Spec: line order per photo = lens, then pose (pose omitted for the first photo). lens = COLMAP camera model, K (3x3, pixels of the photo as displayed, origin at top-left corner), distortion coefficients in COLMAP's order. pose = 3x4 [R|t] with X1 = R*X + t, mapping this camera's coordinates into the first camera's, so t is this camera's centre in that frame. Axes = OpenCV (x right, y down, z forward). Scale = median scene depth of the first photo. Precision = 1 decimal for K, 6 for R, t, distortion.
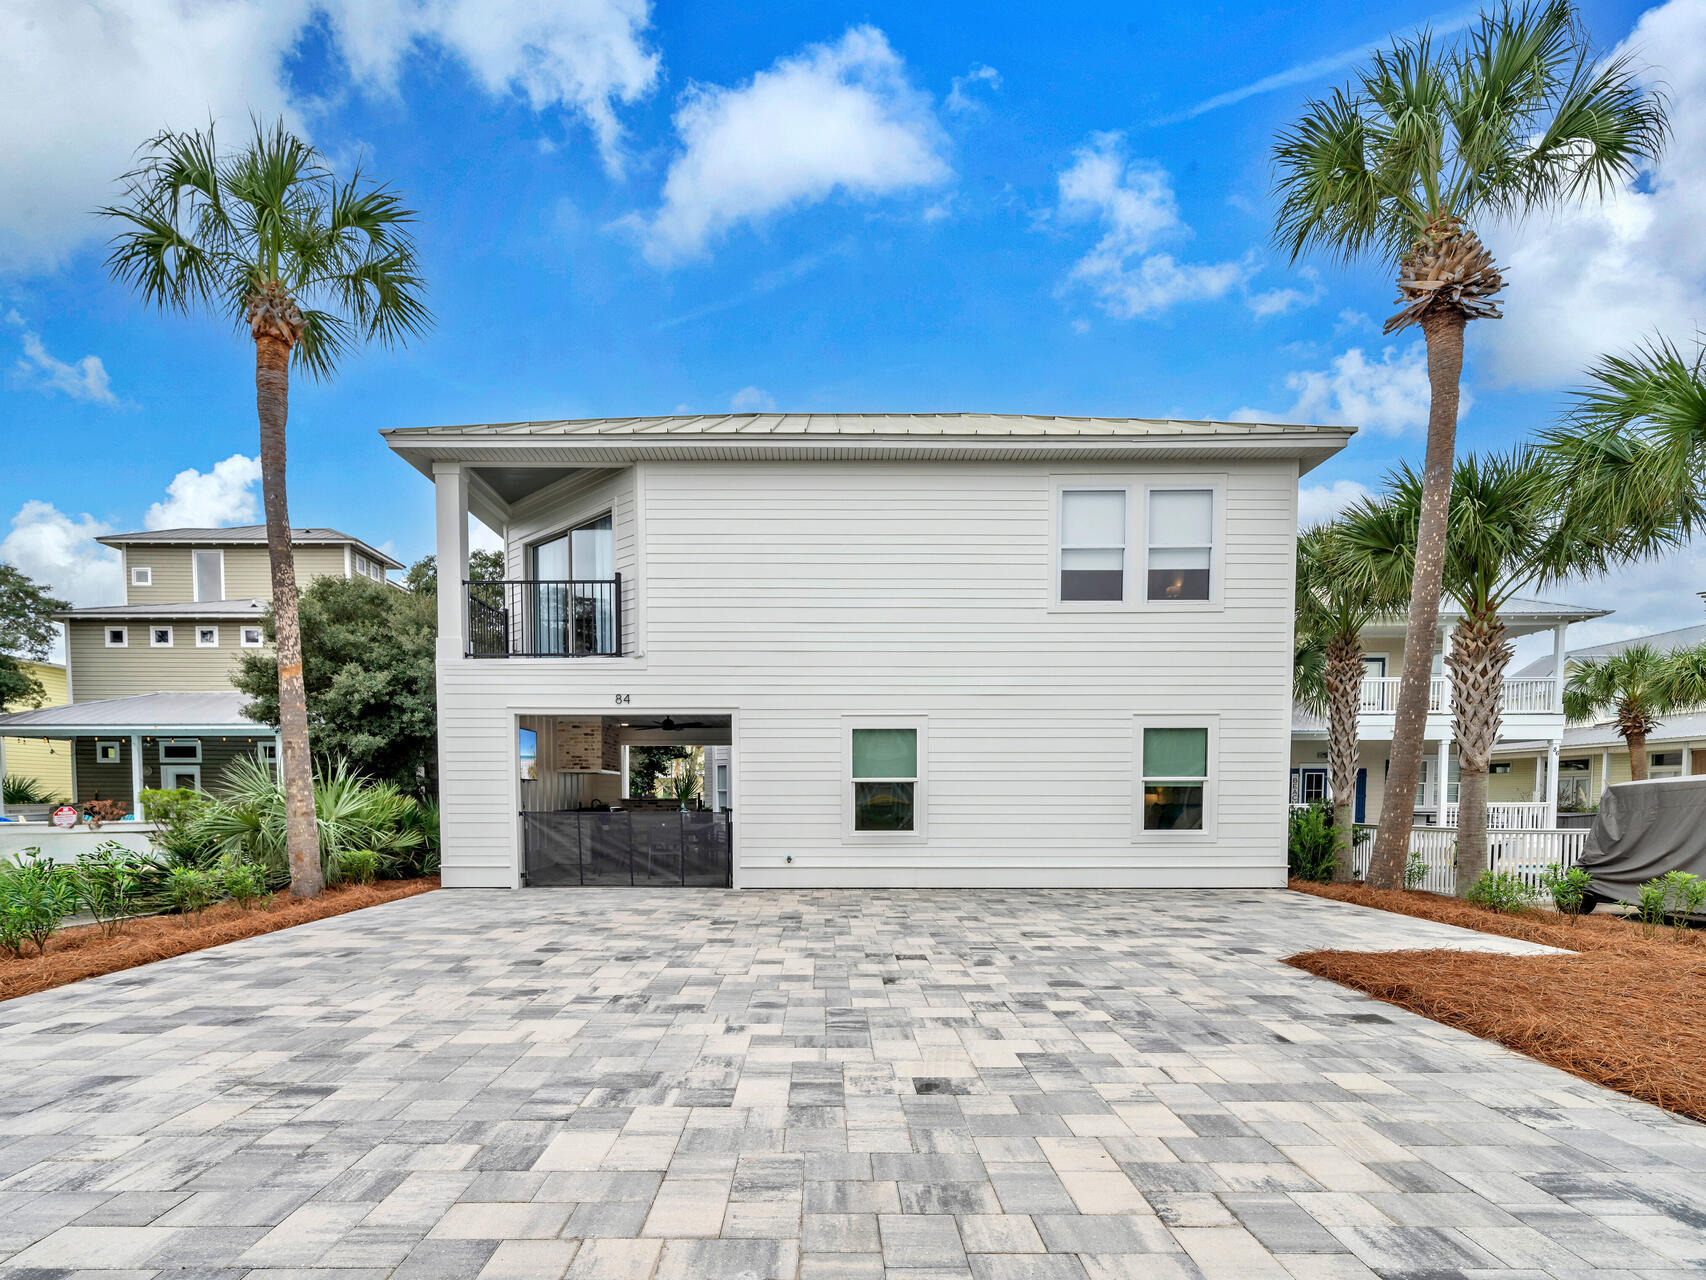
lens RADIAL K [[965.9, 0, 853.8], [0, 965.9, 803.0], [0, 0, 1]] dist [-0.001412, 0.000150]
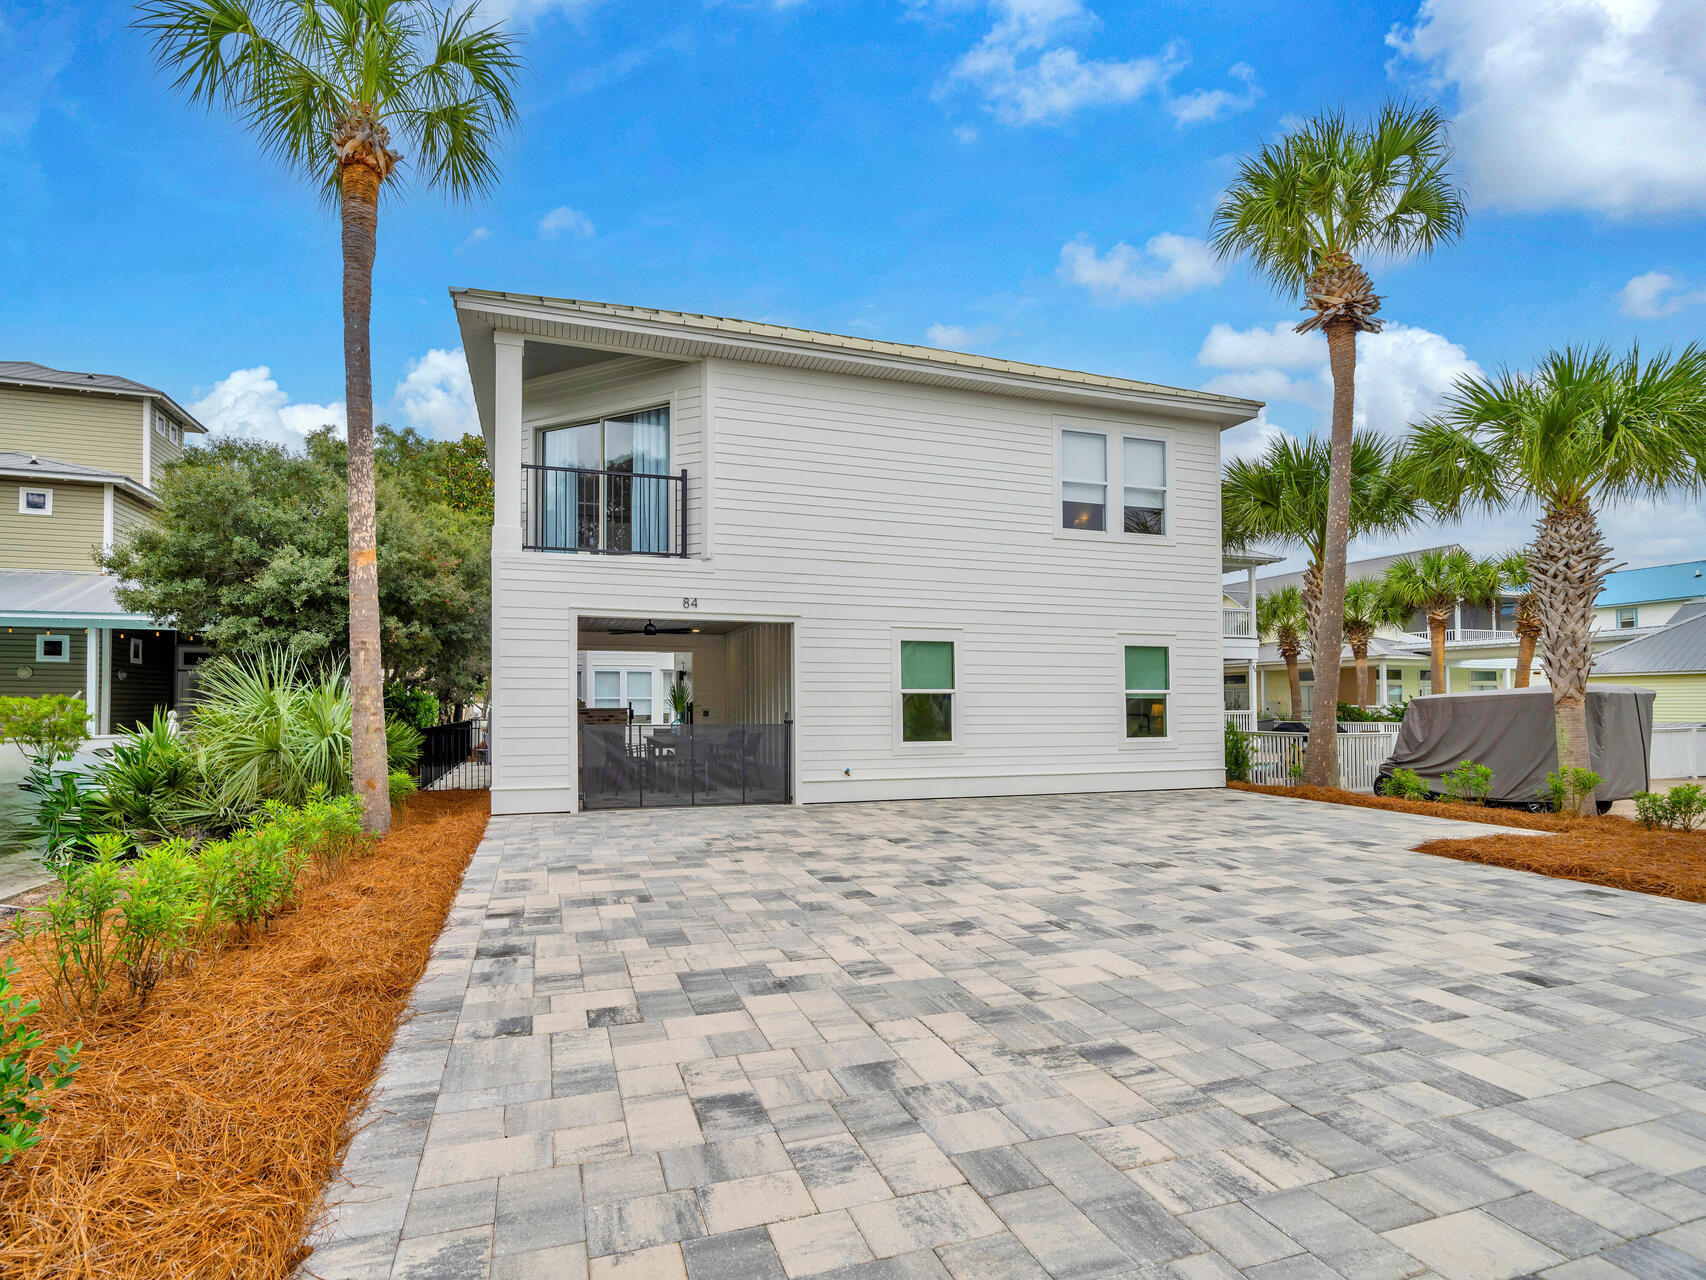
lens RADIAL K [[950.7, 0, 853.1], [0, 950.7, 631.8], [0, 0, 1]] dist [-0.003761, -0.000369]
pose [[0.939832, 0.027554, 0.340523, -0.401023], [0.000144, 0.996710, -0.081048, -0.005368], [-0.341636, 0.076221, 0.936737, 0.087247]]
